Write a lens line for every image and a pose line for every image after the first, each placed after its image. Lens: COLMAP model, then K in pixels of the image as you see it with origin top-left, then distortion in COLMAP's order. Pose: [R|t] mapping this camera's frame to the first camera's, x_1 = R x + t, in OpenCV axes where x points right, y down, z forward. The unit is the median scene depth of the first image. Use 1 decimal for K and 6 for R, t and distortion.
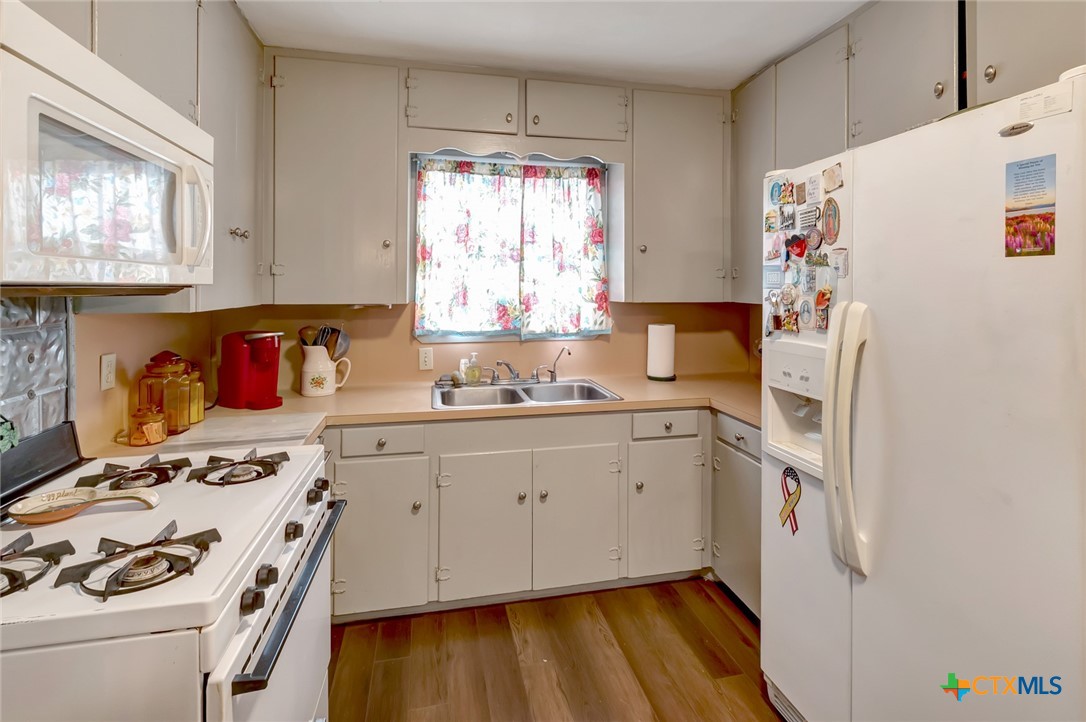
lens RADIAL K [[512.7, 0, 545.7], [0, 512.7, 284.5], [0, 0, 1]] dist [-0.001157, 0.000017]
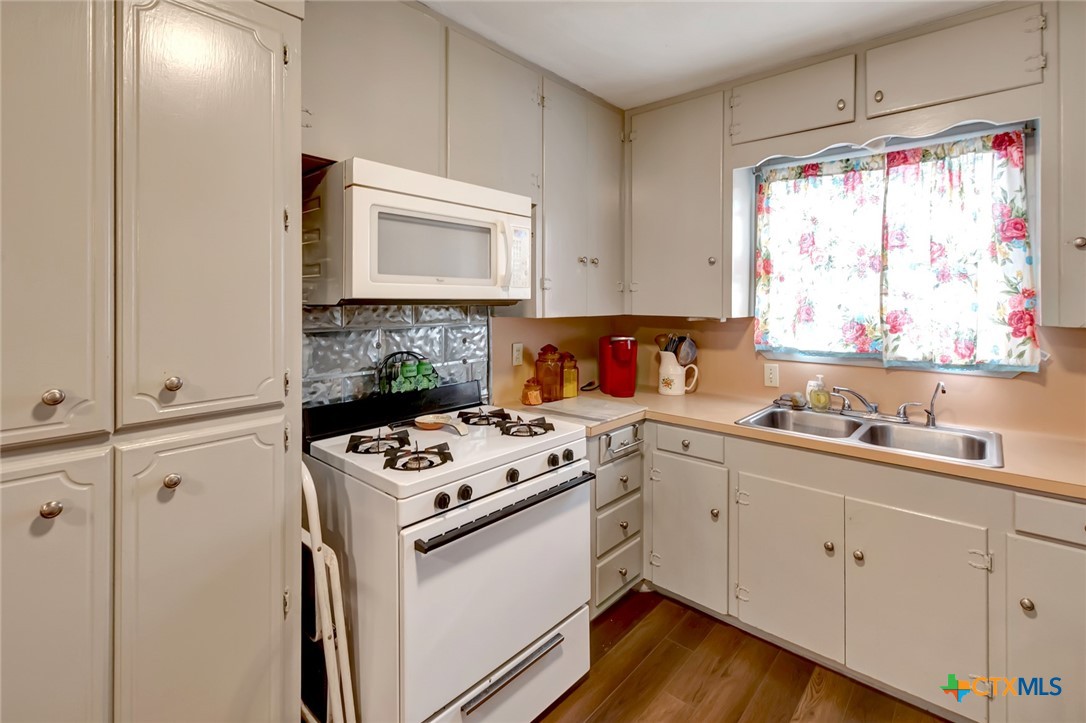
lens RADIAL K [[495.6, 0, 575.1], [0, 495.6, 297.5], [0, 0, 1]] dist [0.004255, -0.000017]
pose [[0.613436, -0.002795, -0.789739, 0.286592], [-0.000927, 0.999990, -0.004259, 0.001277], [0.789744, 0.003345, 0.613428, 0.128323]]
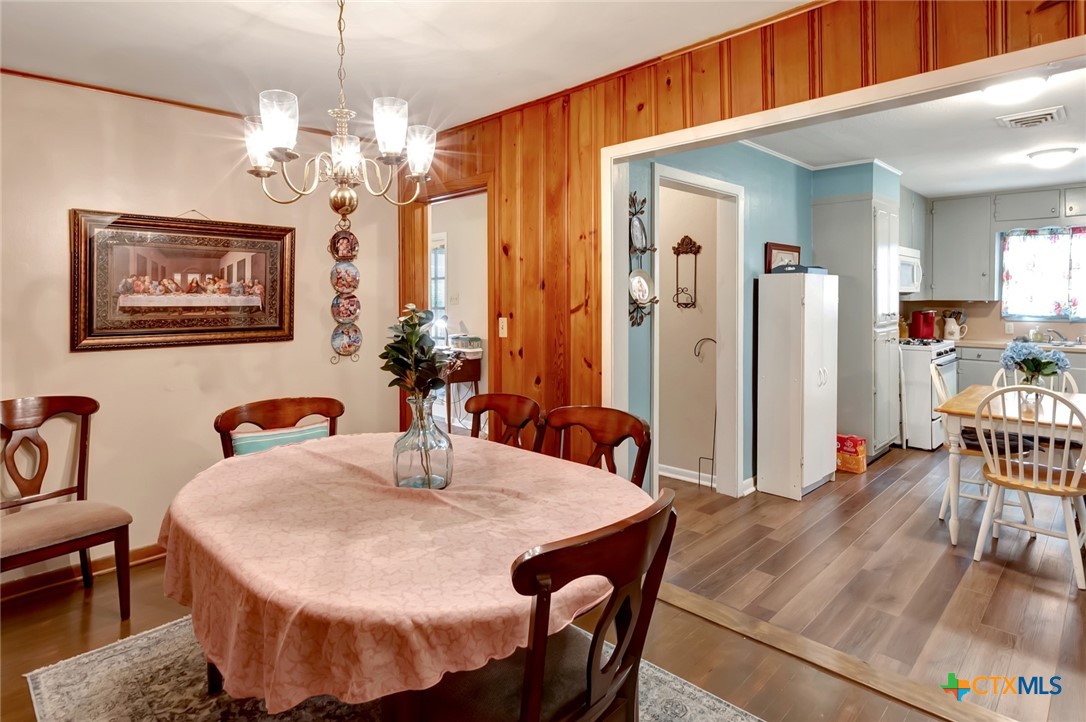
lens RADIAL K [[595.9, 0, 569.6], [0, 595.9, 301.4], [0, 0, 1]] dist [0.000939, -0.000050]
pose [[0.560352, 0.003572, -0.828247, 0.758393], [0.002962, 0.999976, 0.006316, 0.017659], [0.828249, -0.005993, 0.560328, -1.792897]]
